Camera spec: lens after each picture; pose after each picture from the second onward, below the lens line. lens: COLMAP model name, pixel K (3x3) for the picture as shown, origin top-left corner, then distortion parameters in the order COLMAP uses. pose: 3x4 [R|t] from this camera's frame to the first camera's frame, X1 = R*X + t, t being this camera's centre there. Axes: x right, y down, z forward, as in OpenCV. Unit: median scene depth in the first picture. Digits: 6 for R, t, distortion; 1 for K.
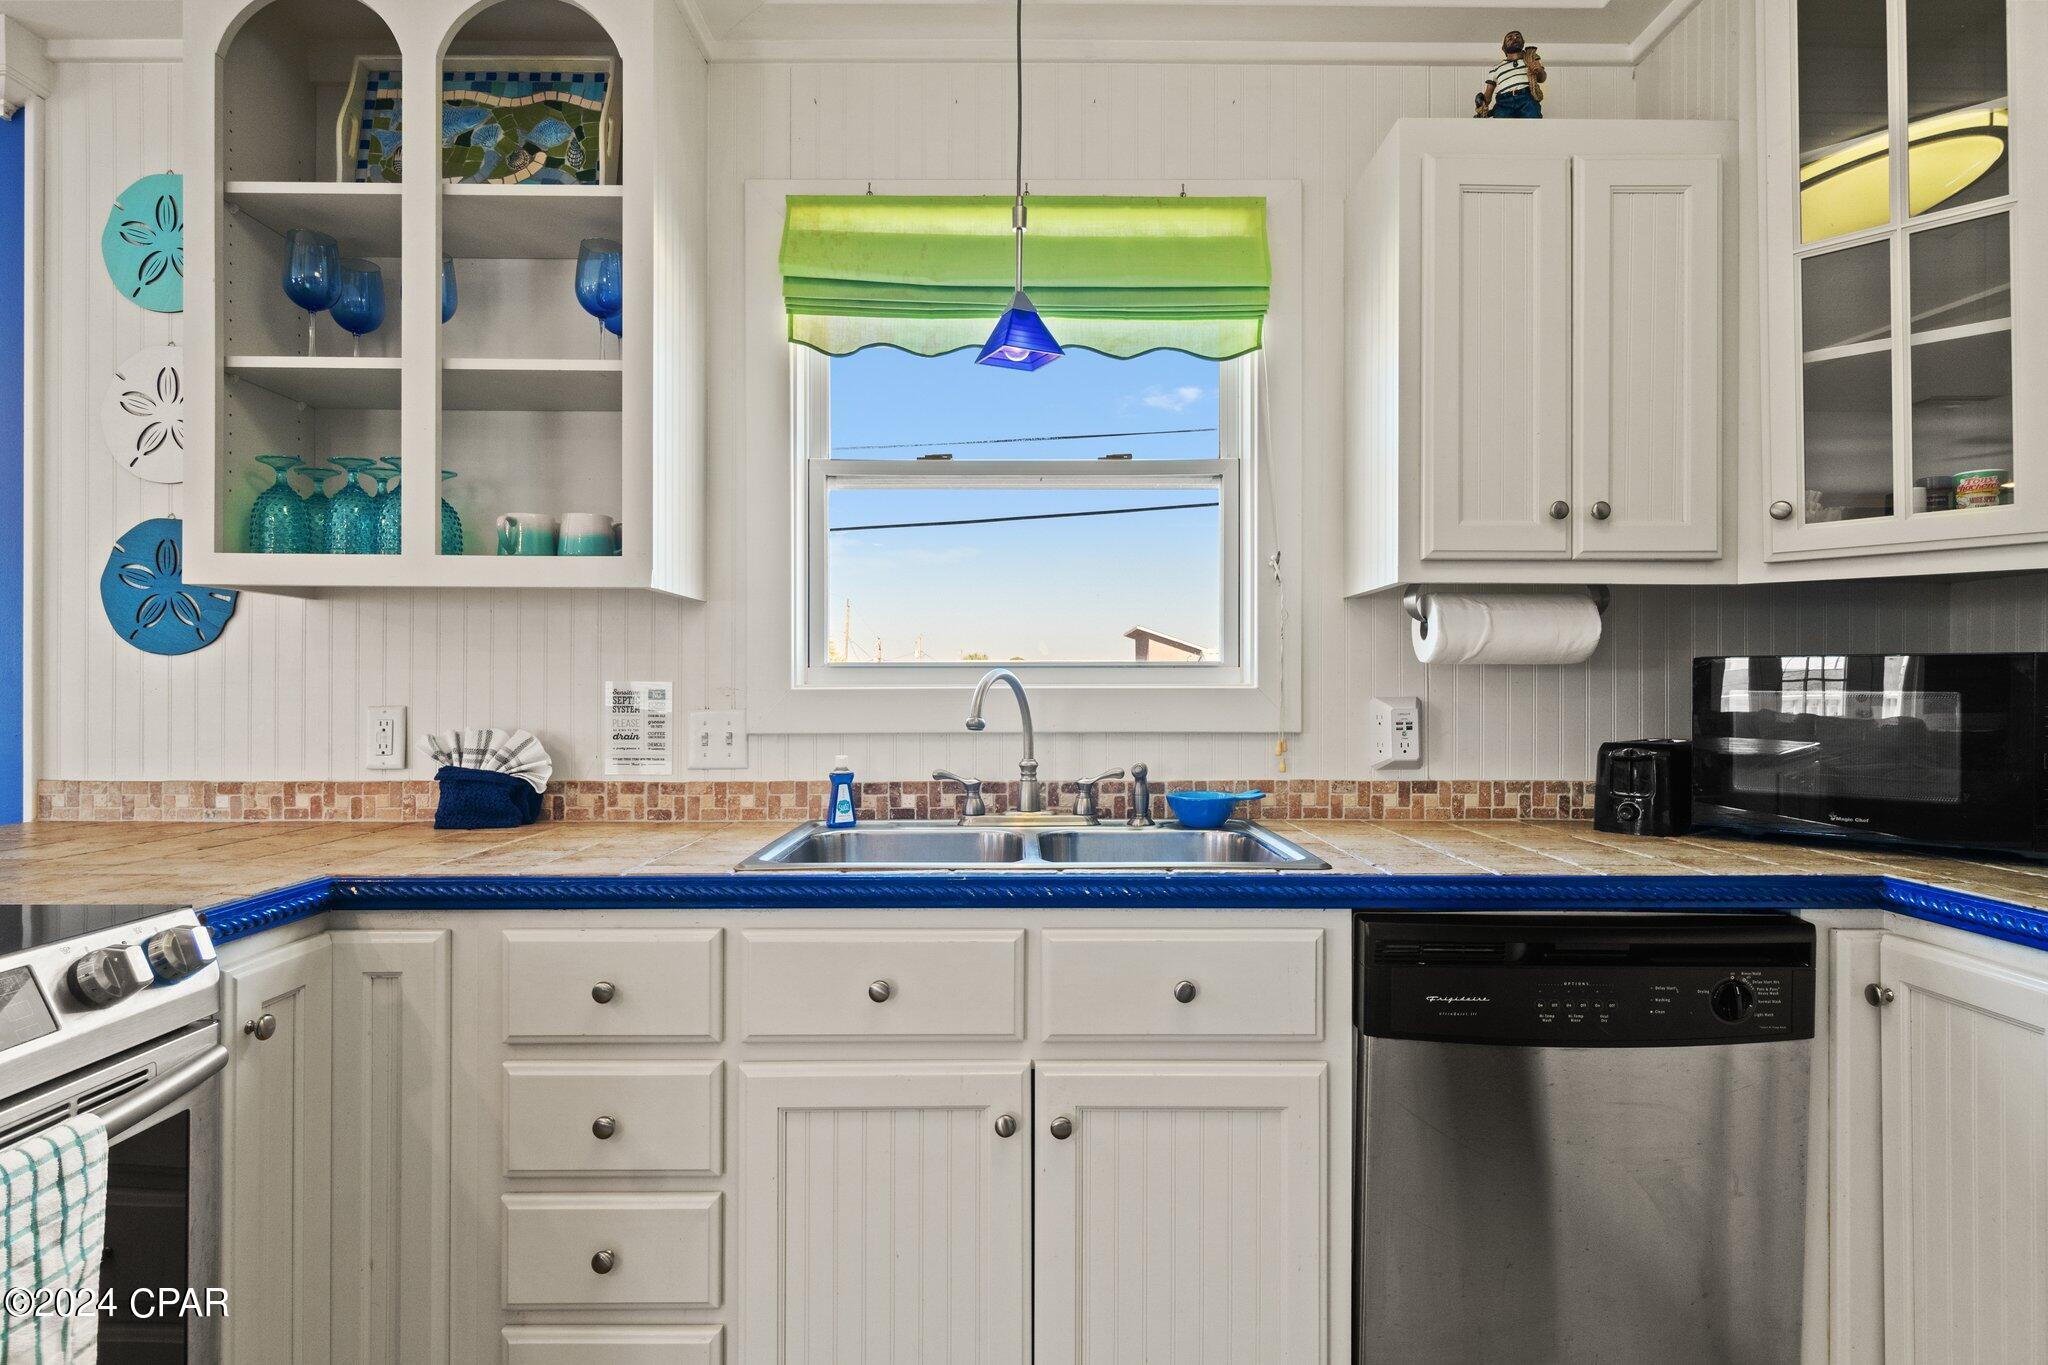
lens RADIAL K [[1112.2, 0, 1024.0], [0, 1112.2, 682.5], [0, 0, 1]] dist [0.004443, 0.000796]
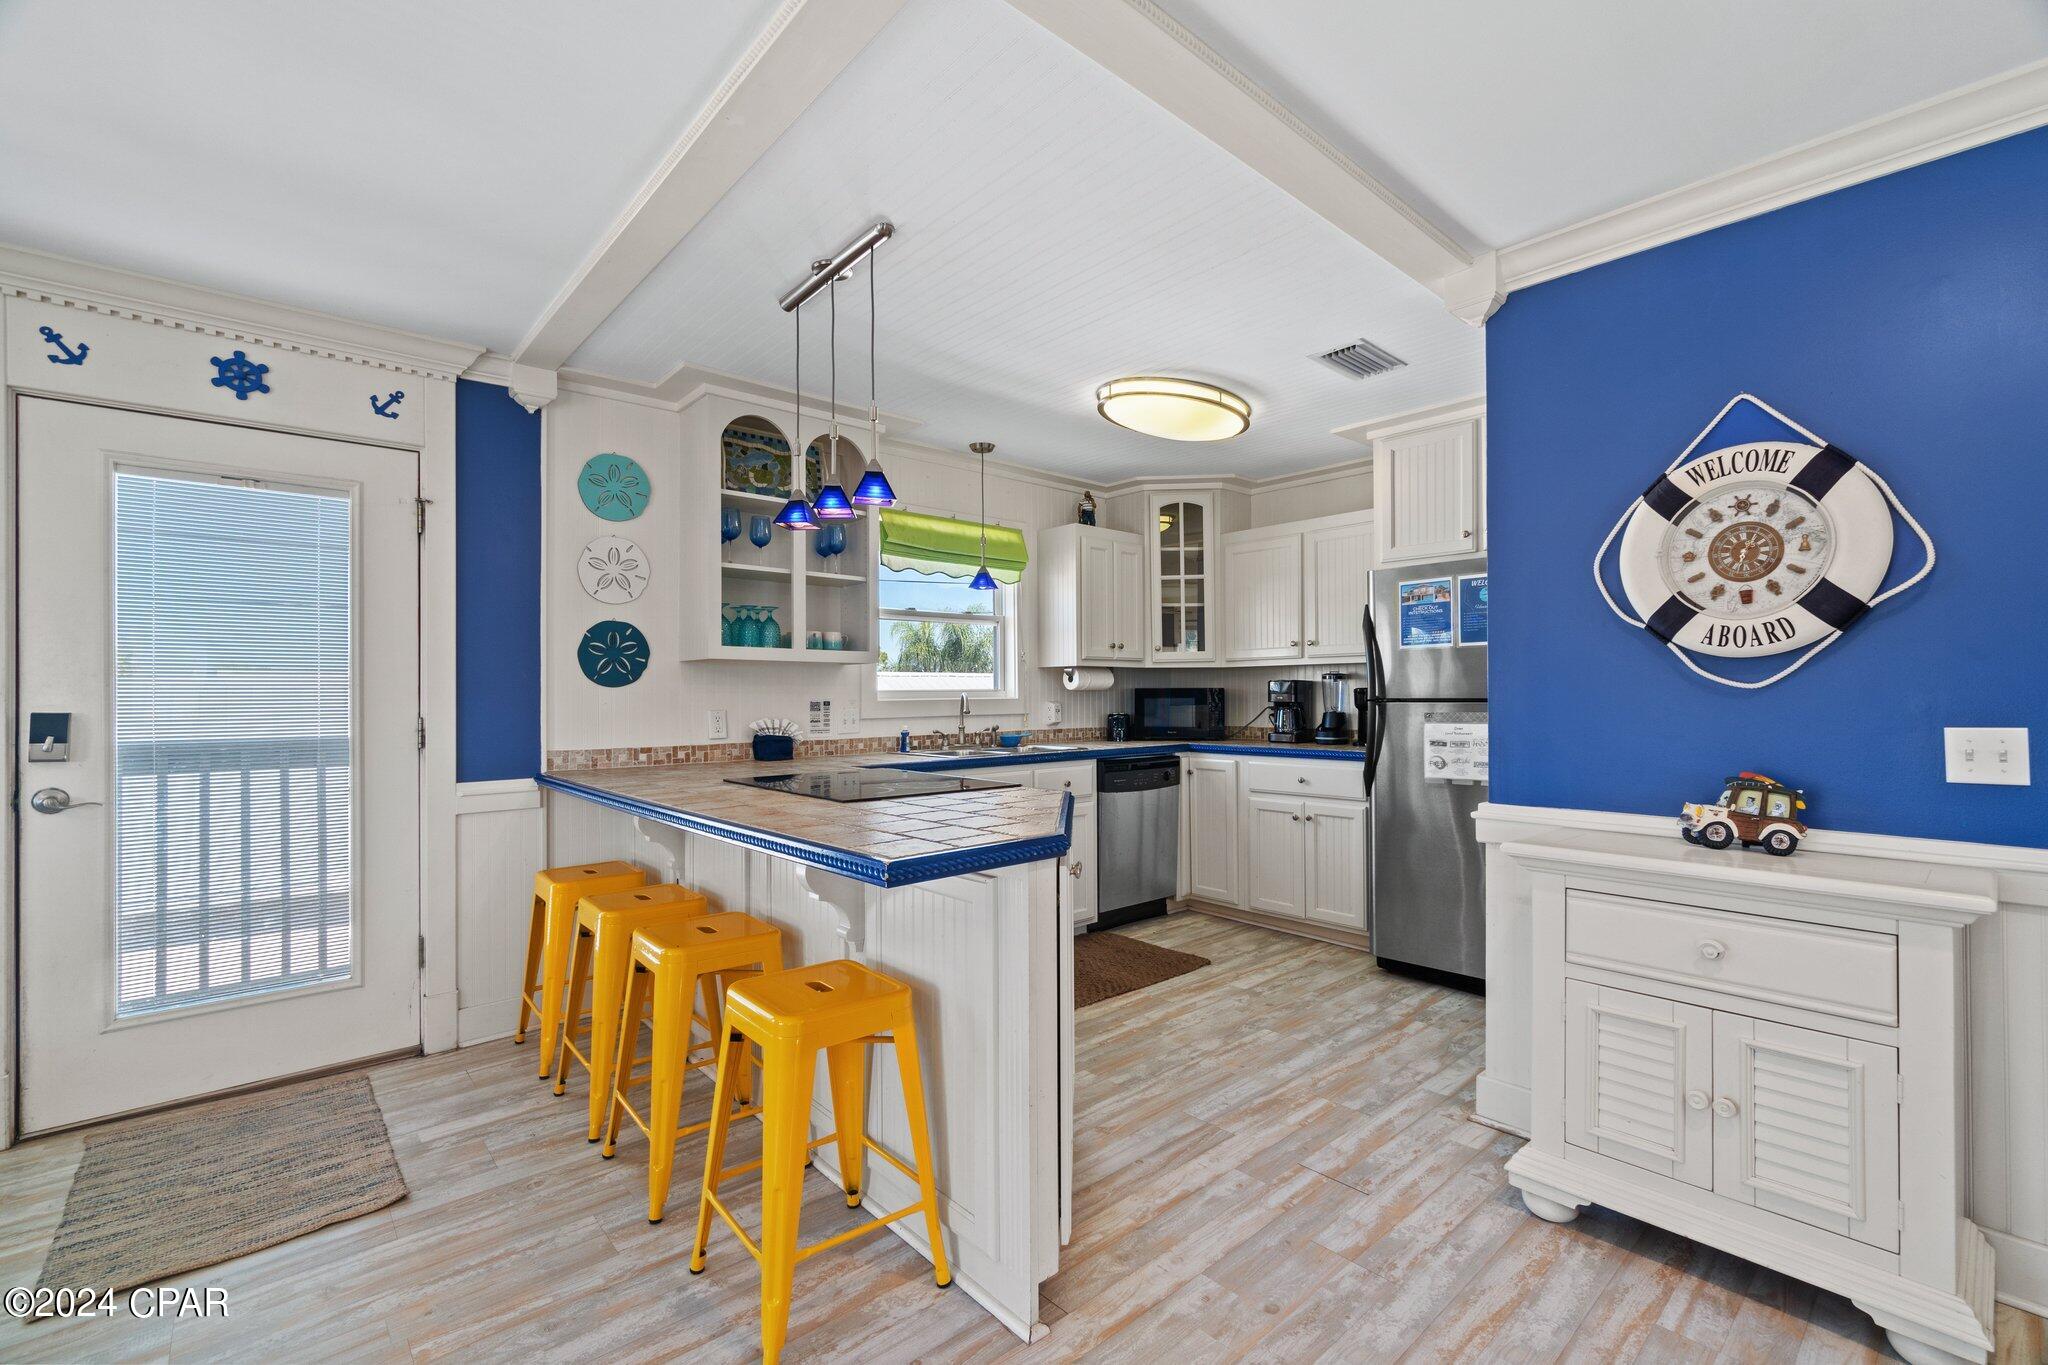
lens RADIAL K [[883.5, 0, 1029.3], [0, 883.5, 688.5], [0, 0, 1]] dist [0.000151, 0.000284]
pose [[0.750460, -0.001486, 0.660914, -1.311067], [0.003840, 0.999990, -0.002112, -0.016600], [-0.660905, 0.004123, 0.750458, -0.753015]]
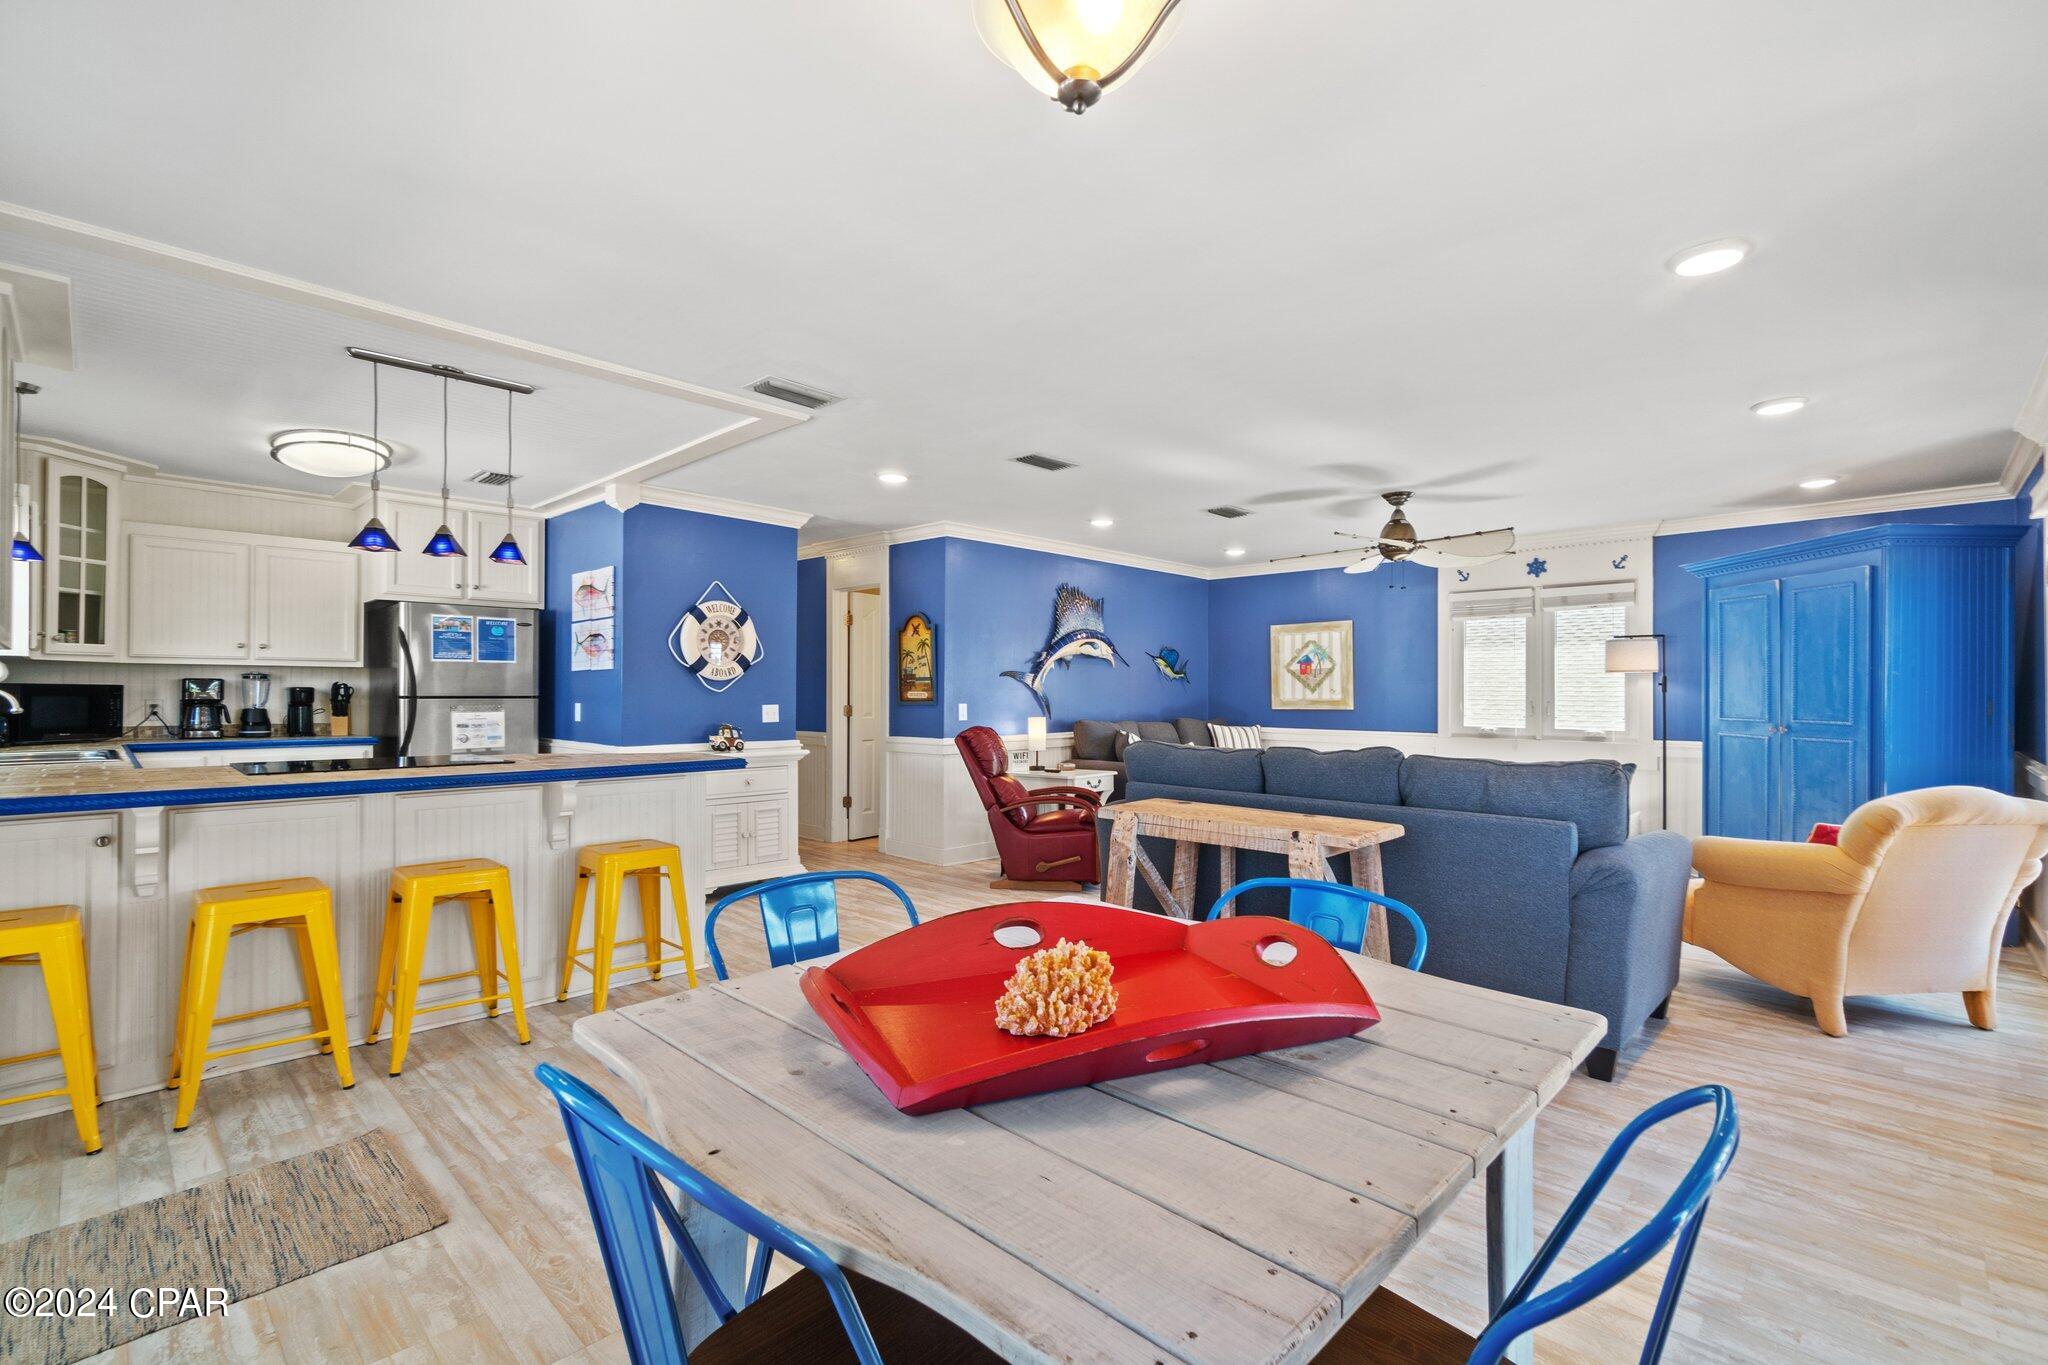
lens RADIAL K [[902.1, 0, 1029.5], [0, 902.1, 690.3], [0, 0, 1]] dist [0.000095, 0.000153]
pose [[-0.717483, -0.001714, 0.696574, -2.631618], [-0.008590, 0.999943, -0.006388, -0.011017], [-0.696523, -0.010567, -0.717457, 0.776684]]
